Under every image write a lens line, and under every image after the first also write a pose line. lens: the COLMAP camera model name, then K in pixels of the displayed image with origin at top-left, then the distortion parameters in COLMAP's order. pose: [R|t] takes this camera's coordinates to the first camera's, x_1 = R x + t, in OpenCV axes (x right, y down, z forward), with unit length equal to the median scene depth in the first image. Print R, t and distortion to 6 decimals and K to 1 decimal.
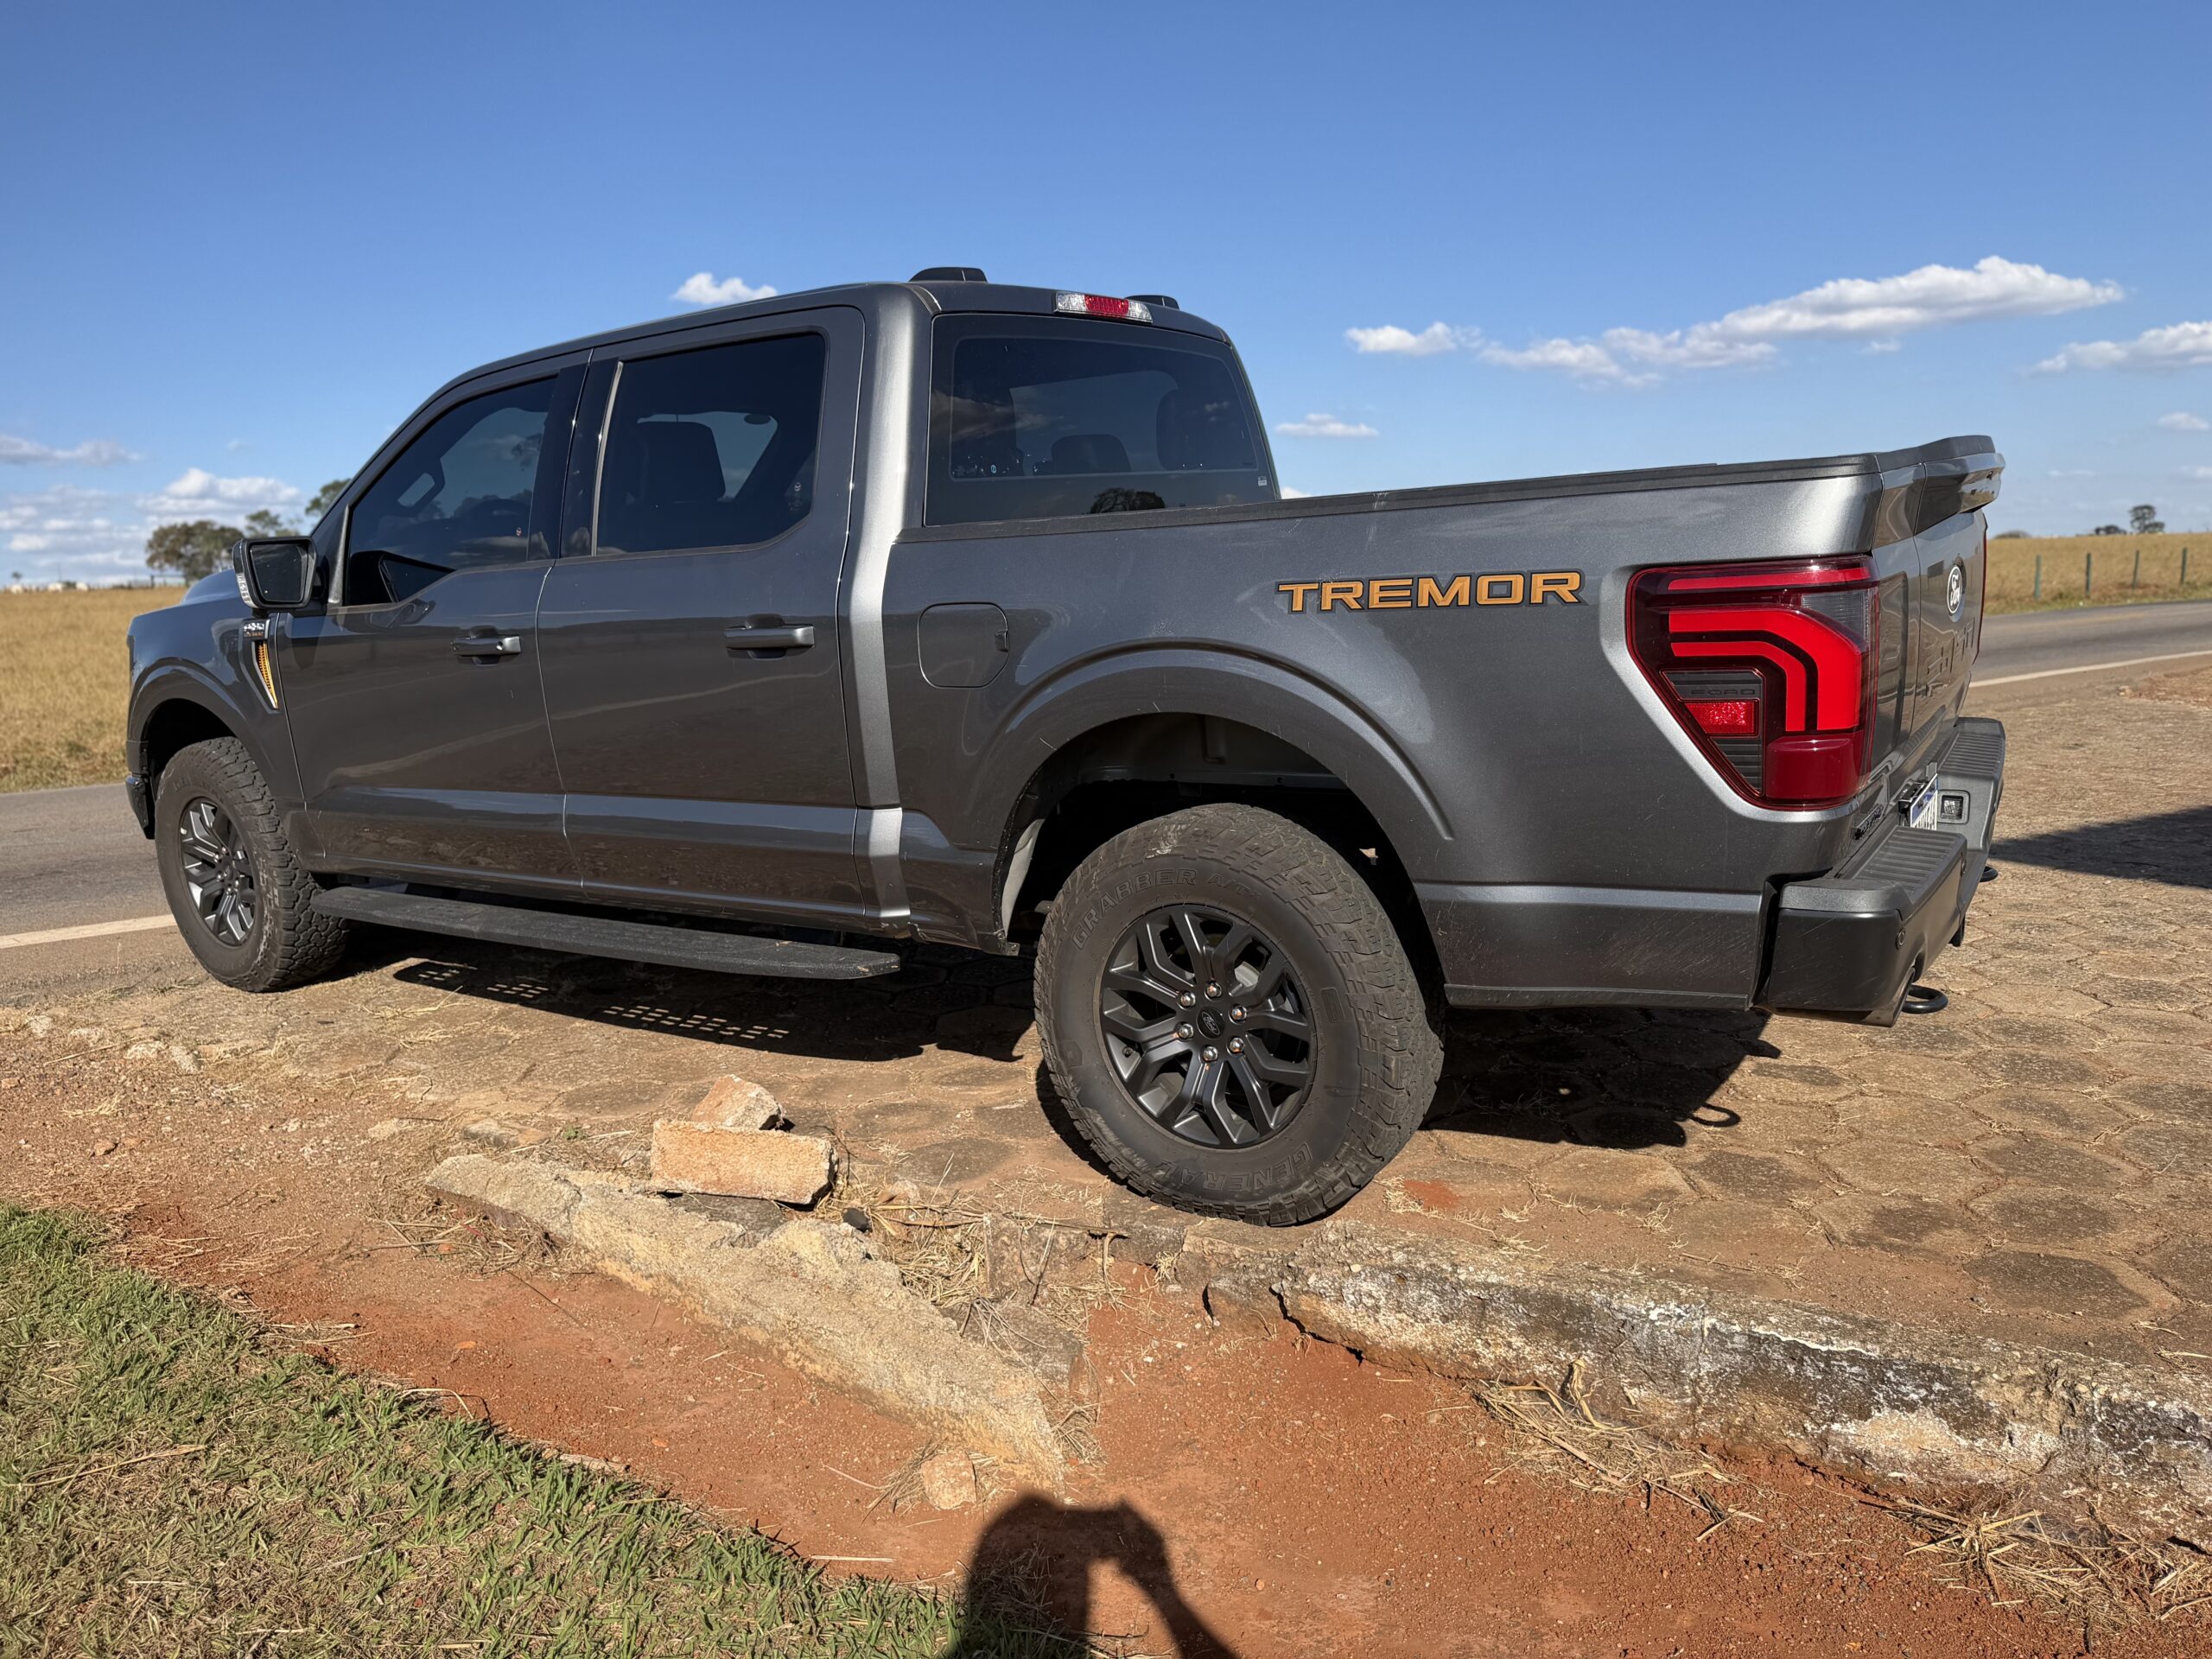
lens RADIAL K [[1545.4, 0, 1093.7], [0, 1545.4, 836.6], [0, 0, 1]] dist [0.144953, -0.256508]
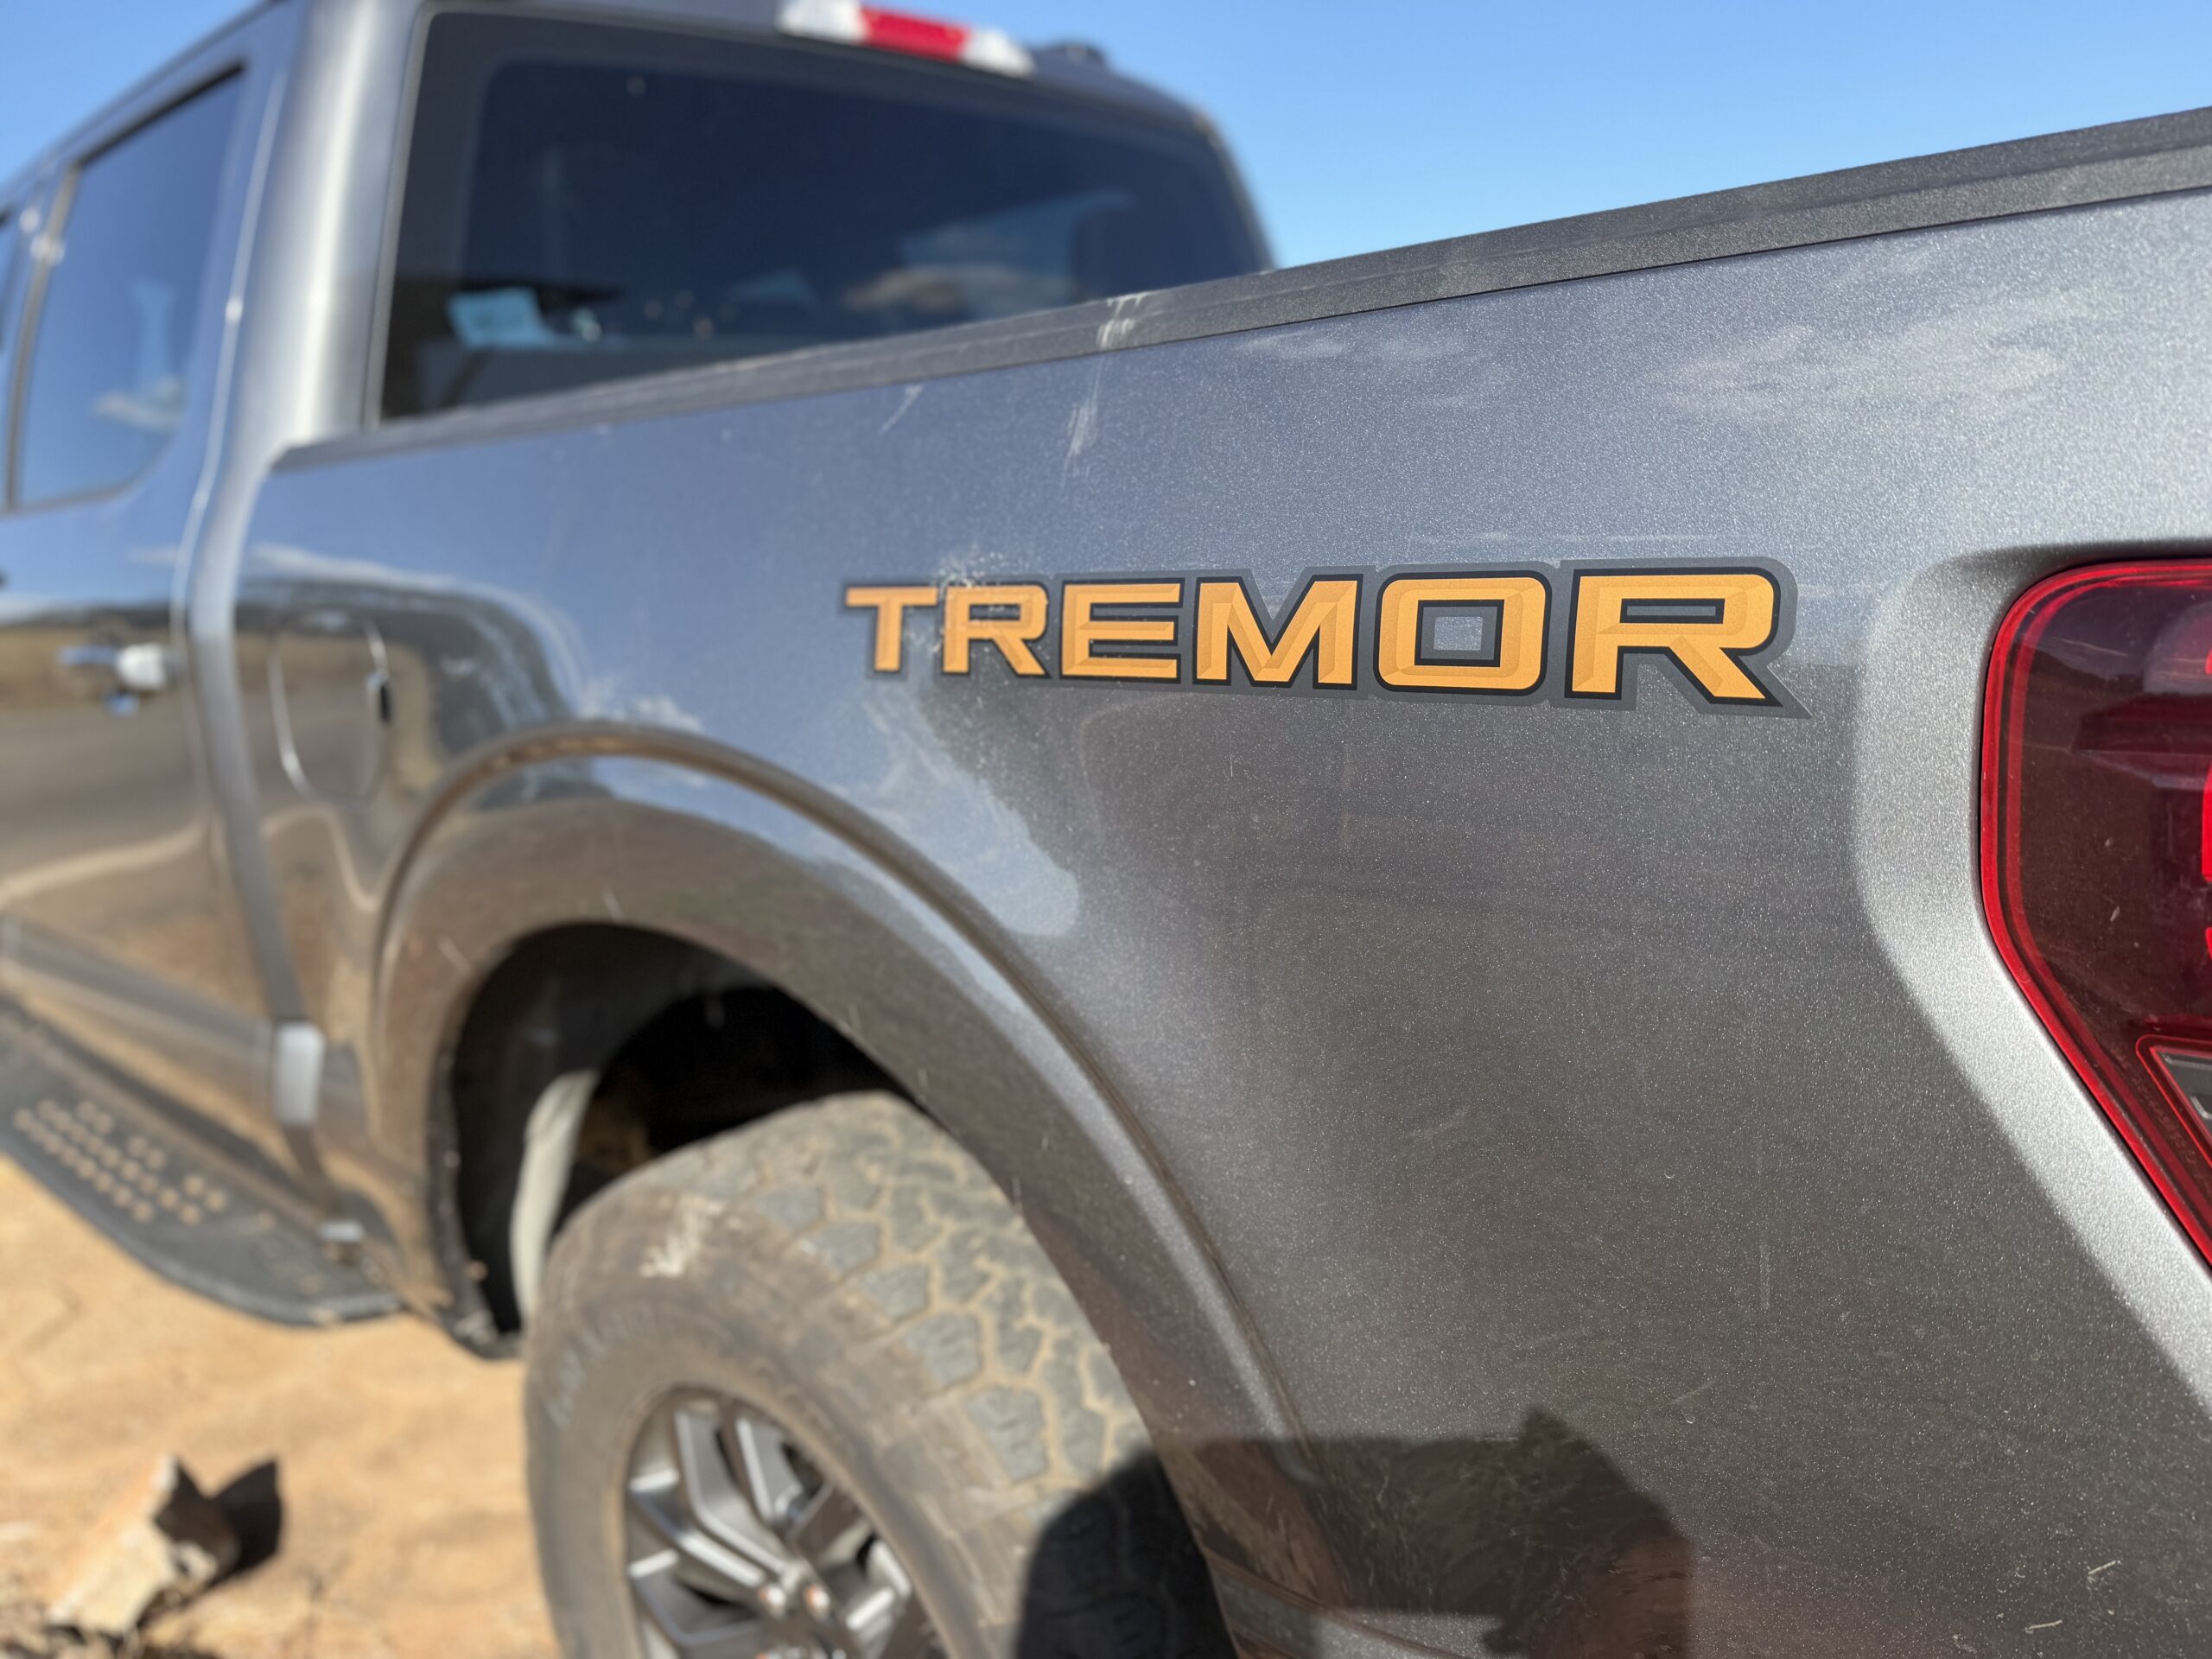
lens RADIAL K [[1545.4, 0, 1093.7], [0, 1545.4, 836.6], [0, 0, 1]] dist [0.144953, -0.256508]
pose [[0.982975, 0.053730, -0.175710, 0.240962], [-0.053348, 0.998552, 0.006899, -0.119675], [0.175826, 0.002592, 0.984418, 0.715763]]
